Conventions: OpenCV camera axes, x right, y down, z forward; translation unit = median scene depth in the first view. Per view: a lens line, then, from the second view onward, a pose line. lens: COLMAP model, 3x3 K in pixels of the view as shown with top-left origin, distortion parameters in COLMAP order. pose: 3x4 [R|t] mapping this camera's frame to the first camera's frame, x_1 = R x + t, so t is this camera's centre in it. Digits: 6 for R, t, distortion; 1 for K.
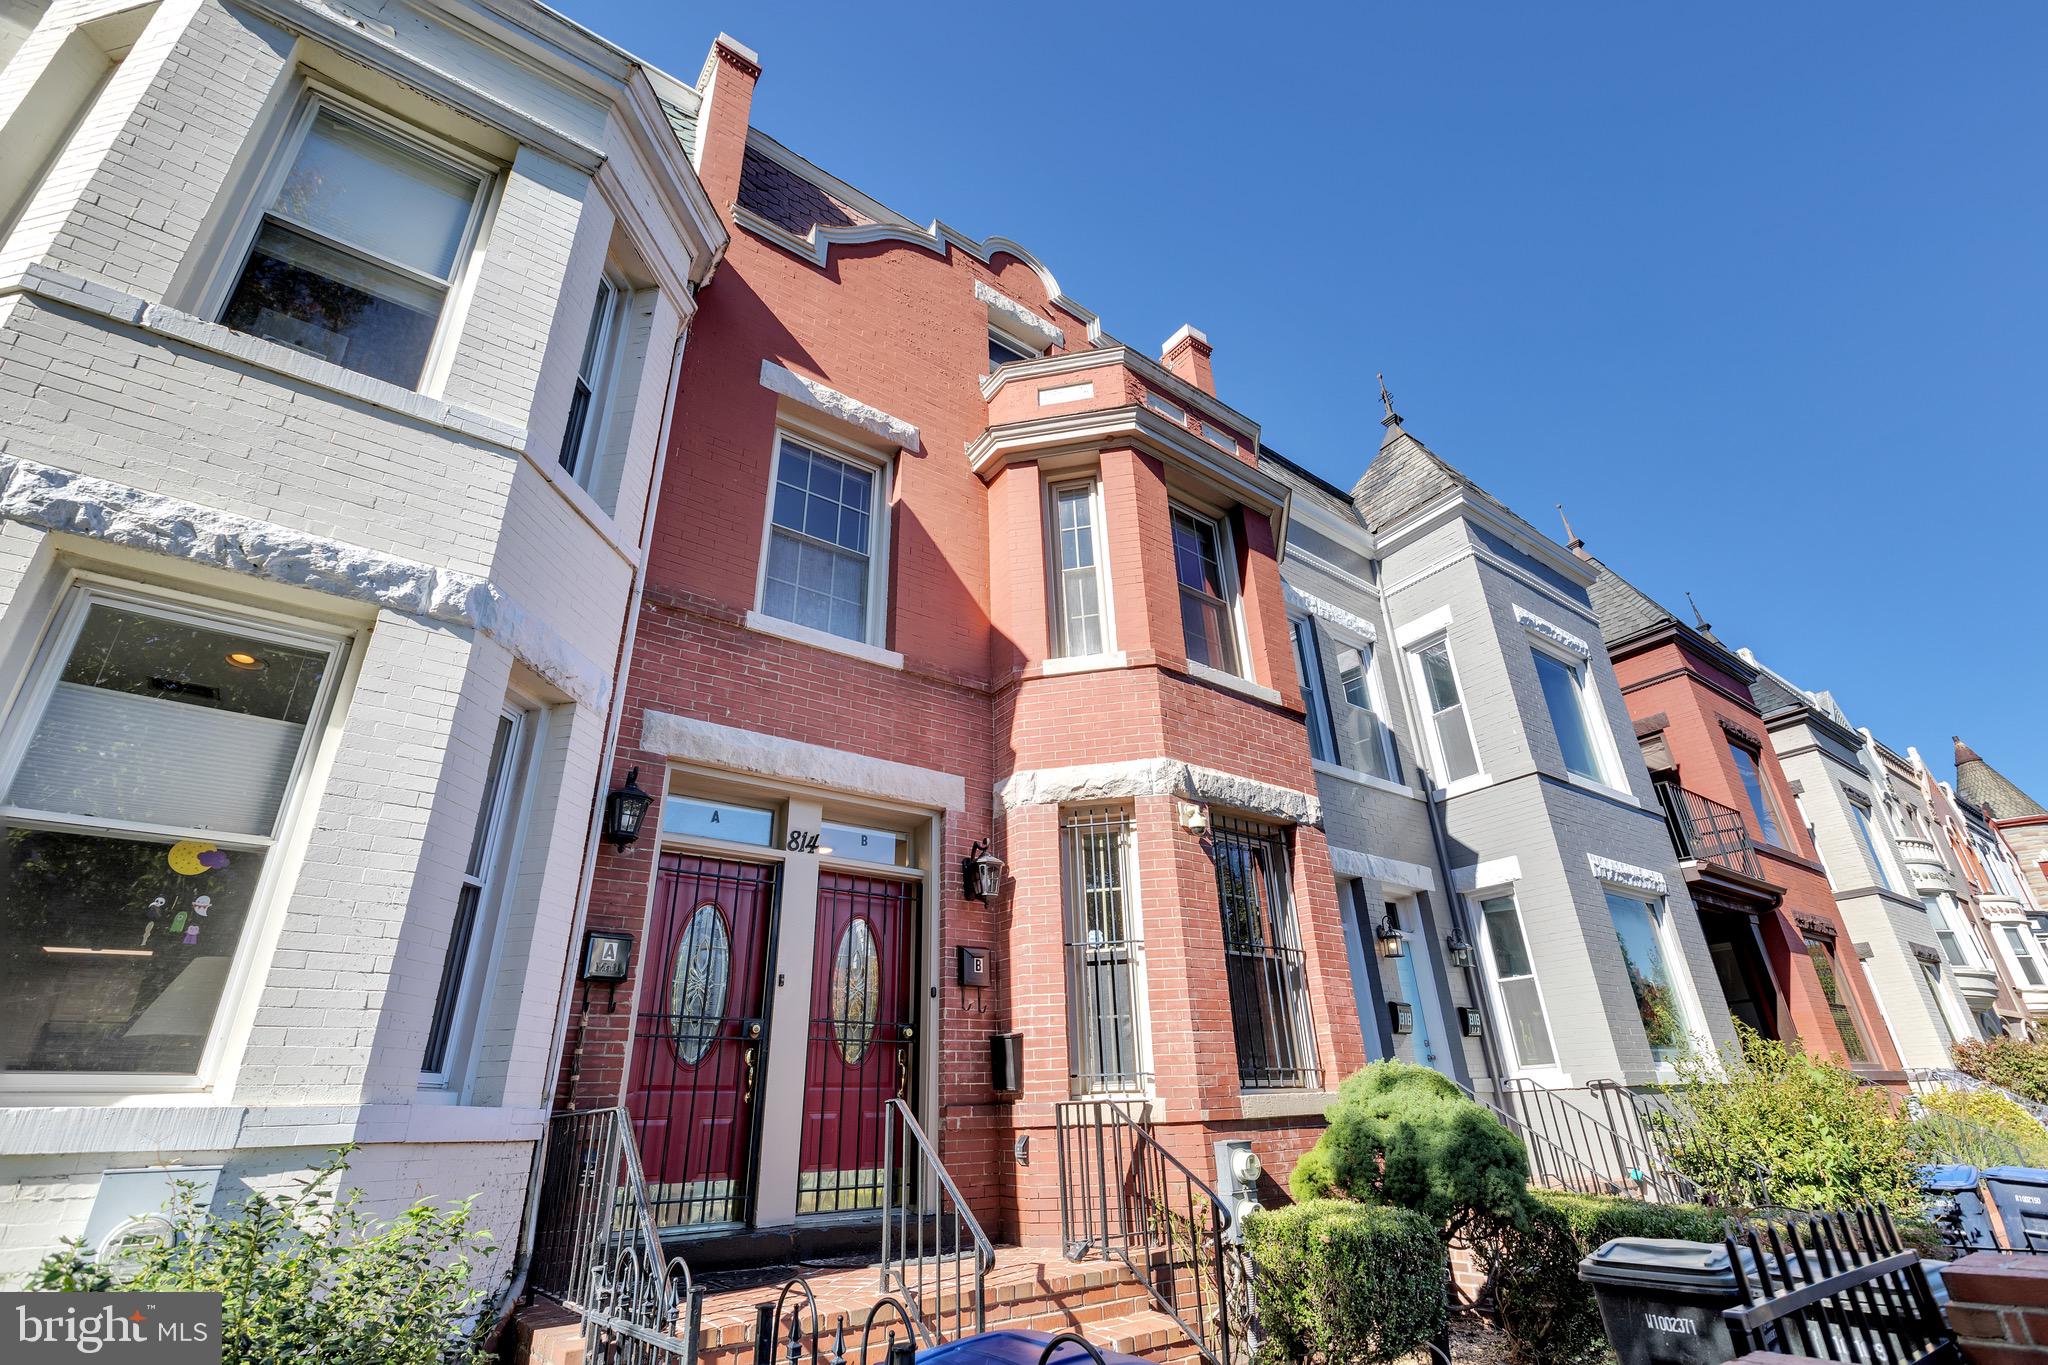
lens RADIAL K [[958.1, 0, 1014.8], [0, 958.1, 665.3], [0, 0, 1]] dist [-0.002272, -0.001373]
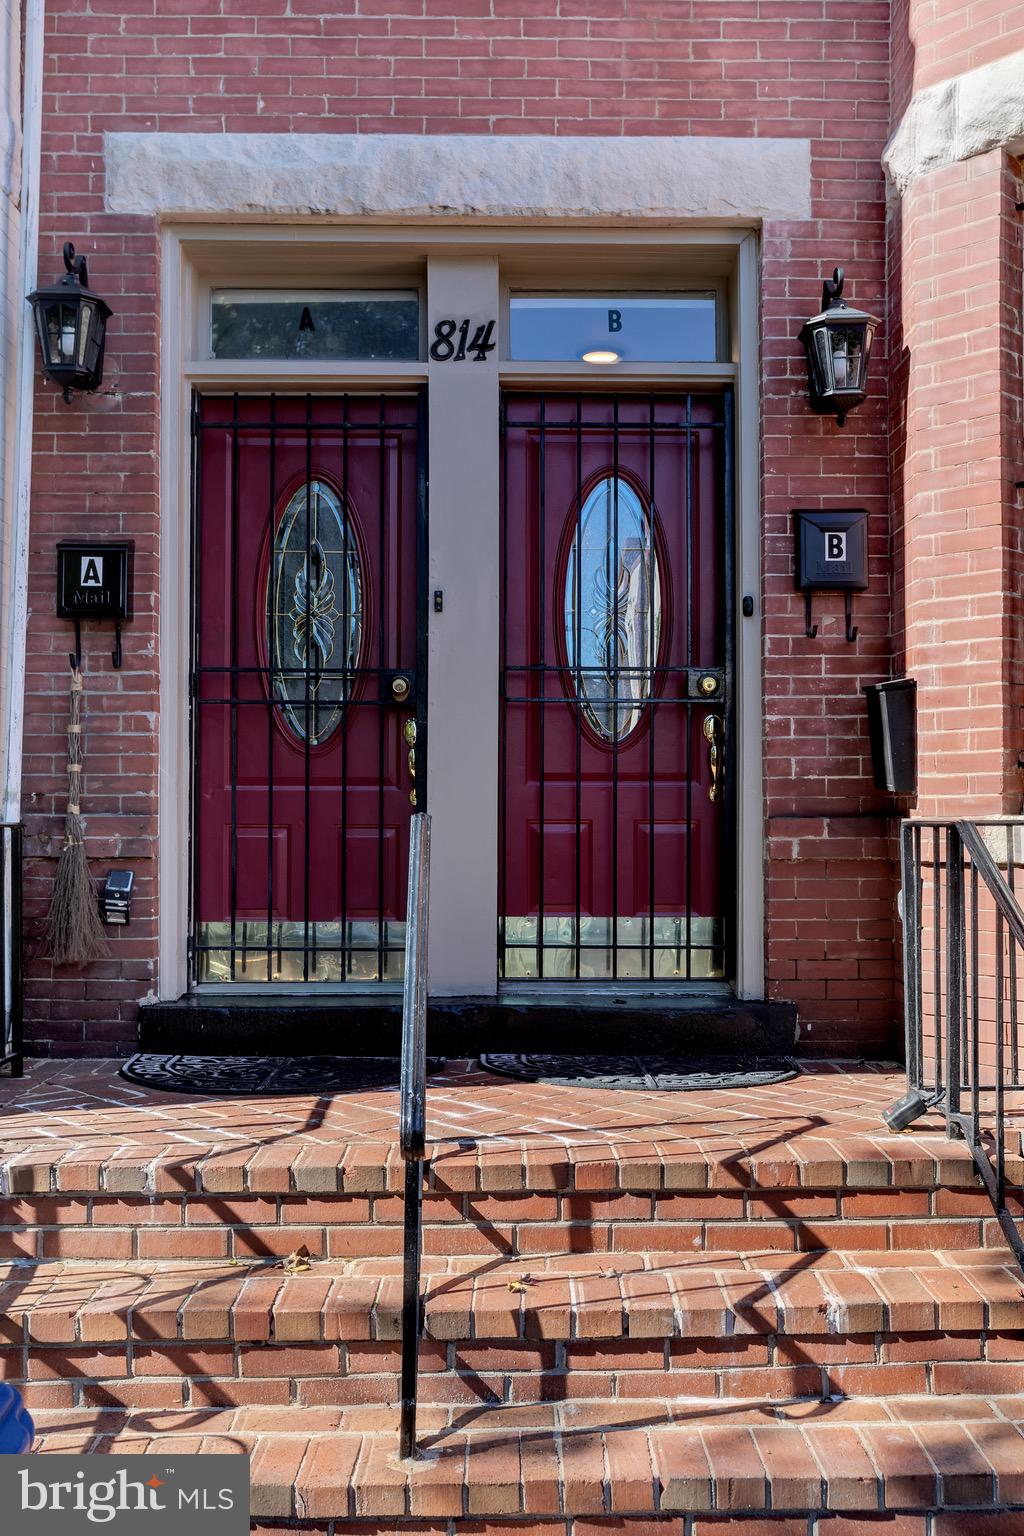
lens RADIAL K [[1480.0, 0, 511.7], [0, 1480.0, 784.4], [0, 0, 1]] dist [-0.005949, 0.001487]
pose [[0.810835, 0.014179, -0.585103, 0.267513], [0.232926, 0.909308, 0.344826, 0.135298], [0.536928, -0.415883, 0.733996, 0.341583]]
